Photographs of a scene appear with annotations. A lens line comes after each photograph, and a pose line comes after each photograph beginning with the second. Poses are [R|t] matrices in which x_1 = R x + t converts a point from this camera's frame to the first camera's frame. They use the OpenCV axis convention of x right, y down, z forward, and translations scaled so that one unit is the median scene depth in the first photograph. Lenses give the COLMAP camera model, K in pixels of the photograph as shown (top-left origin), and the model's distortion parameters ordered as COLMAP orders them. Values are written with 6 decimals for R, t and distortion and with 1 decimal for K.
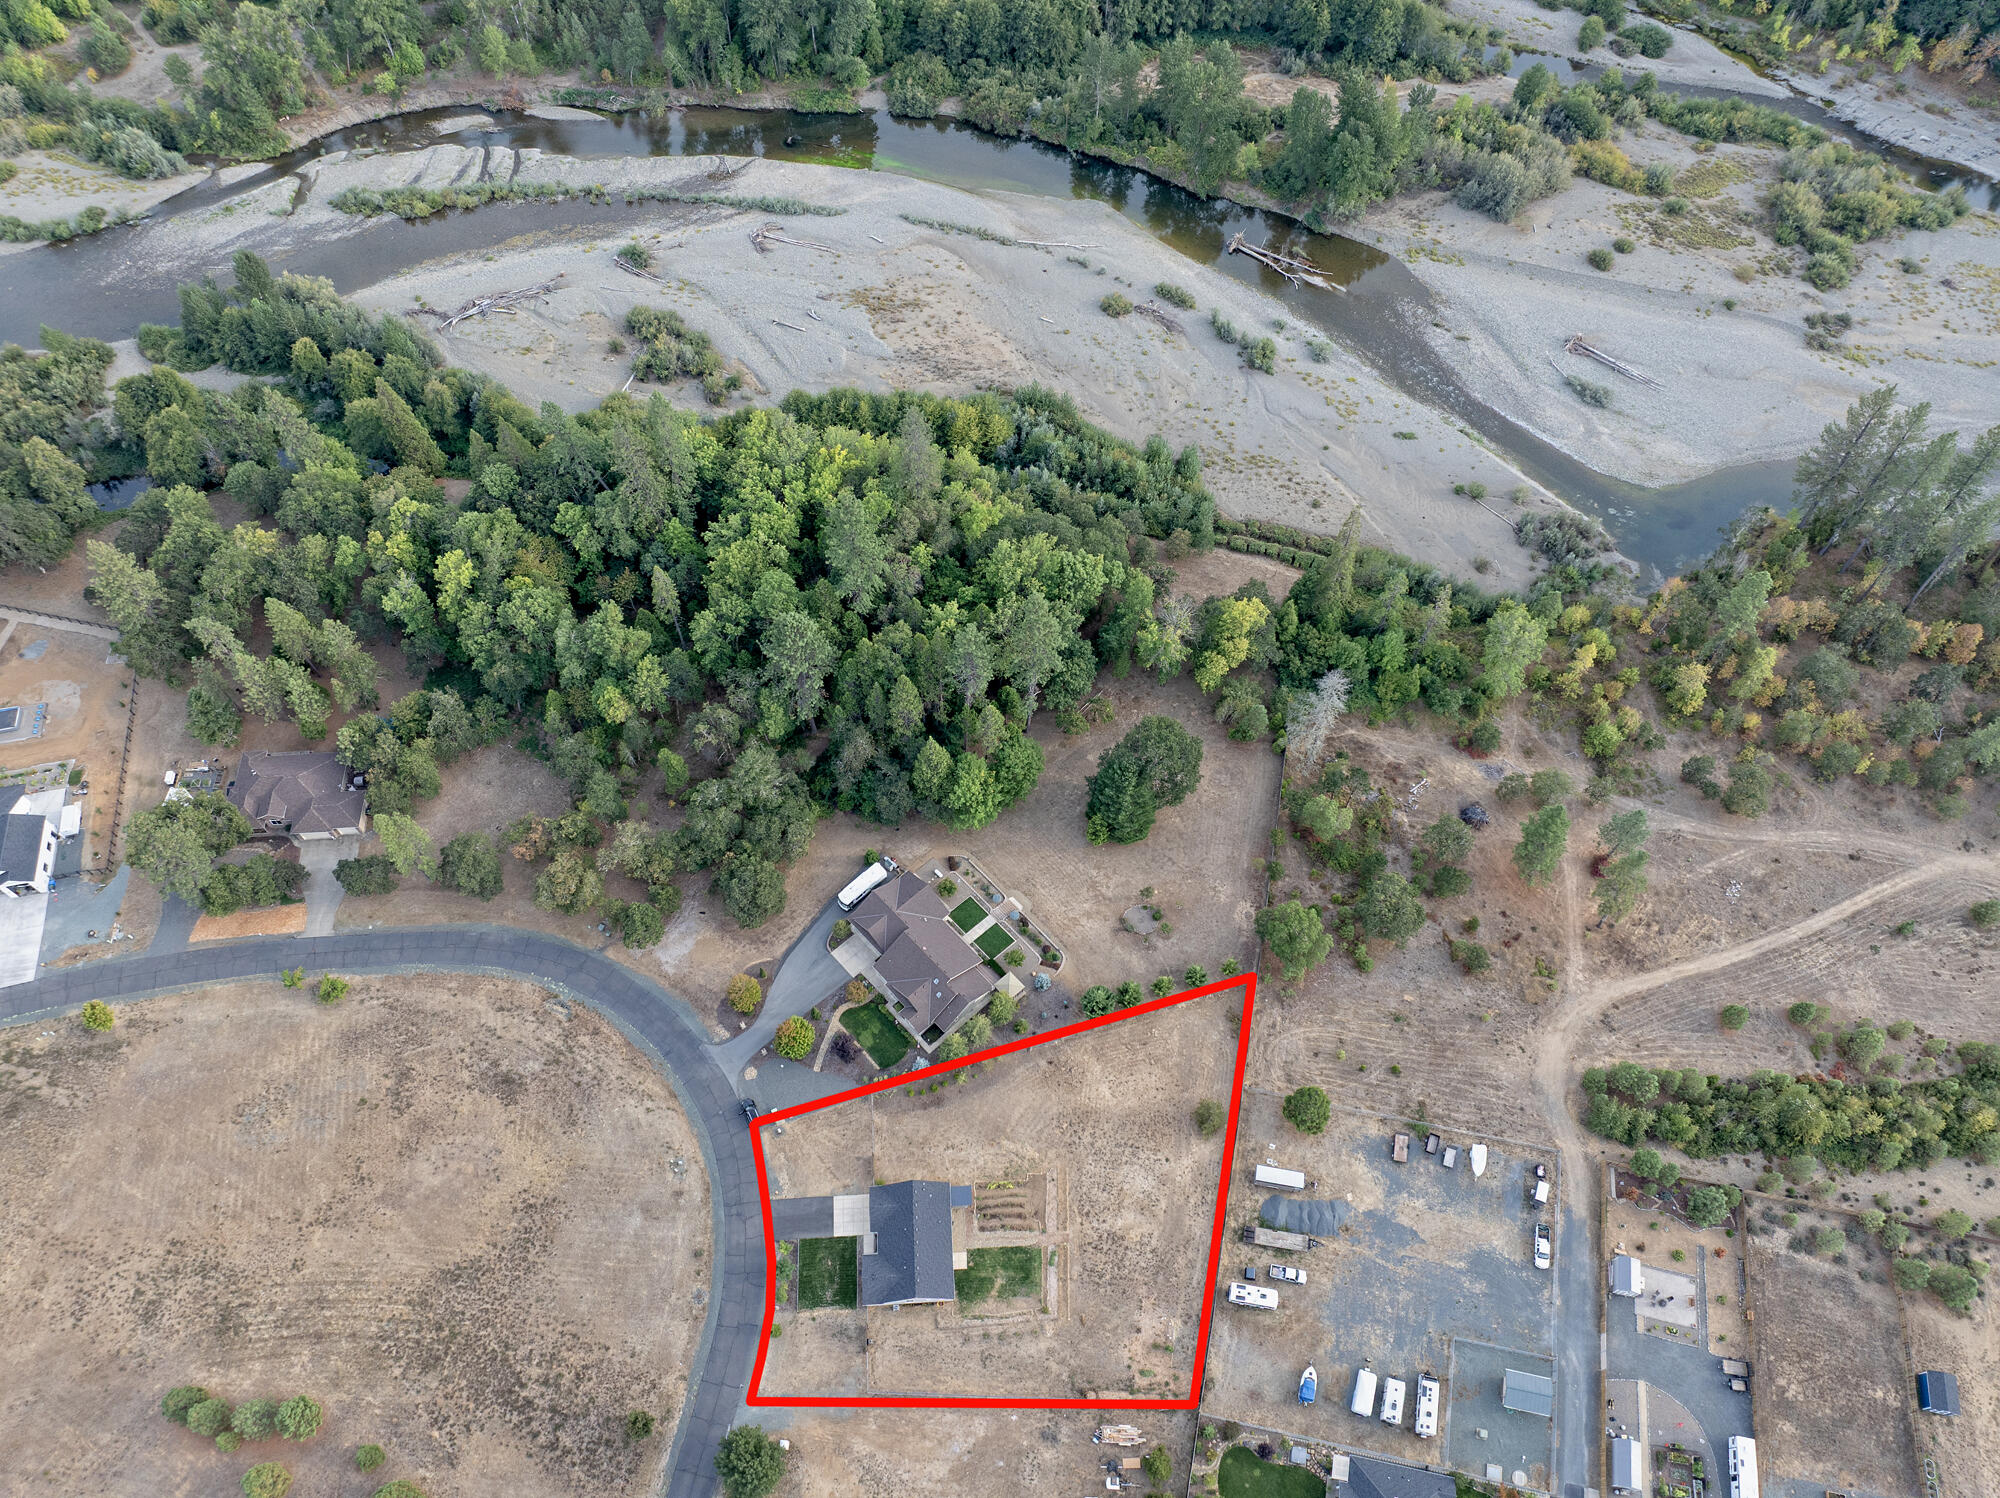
lens RADIAL K [[1409.2, 0, 994.9], [0, 1409.2, 742.1], [0, 0, 1]] dist [-0.041294, 0.005589]
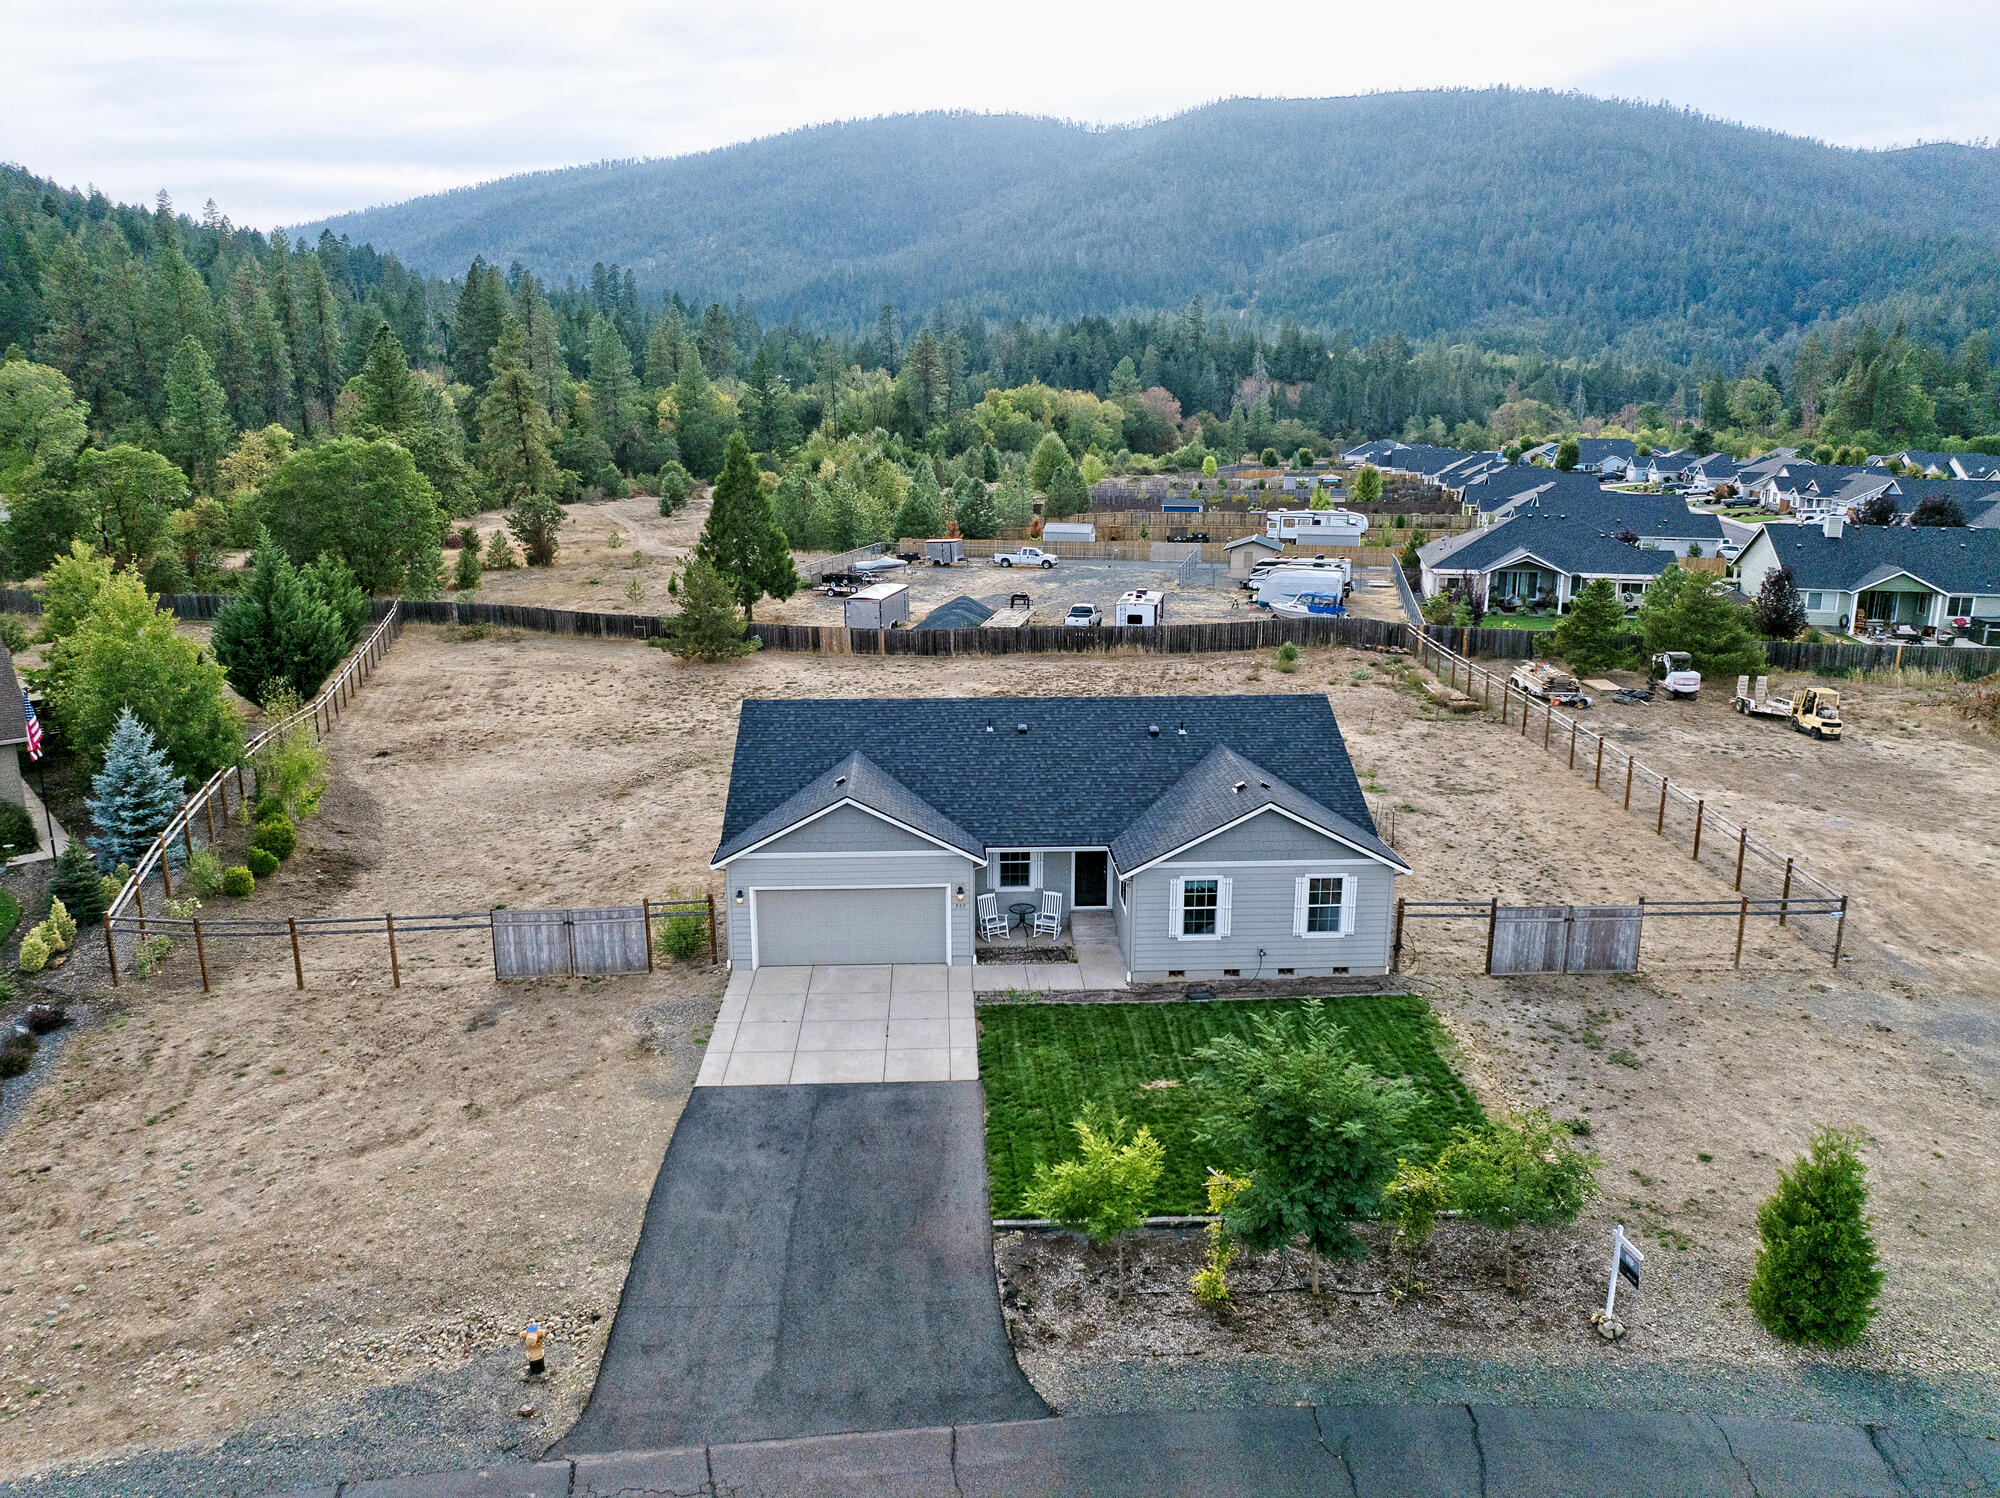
lens RADIAL K [[1409.2, 0, 1002.1], [0, 1409.2, 750.6], [0, 0, 1]] dist [-0.041294, 0.005589]
pose [[0.007453, -0.235625, 0.971815, -0.245357], [0.851278, 0.511398, 0.117464, 0.322632], [-0.524662, 0.826409, 0.204394, 0.946882]]
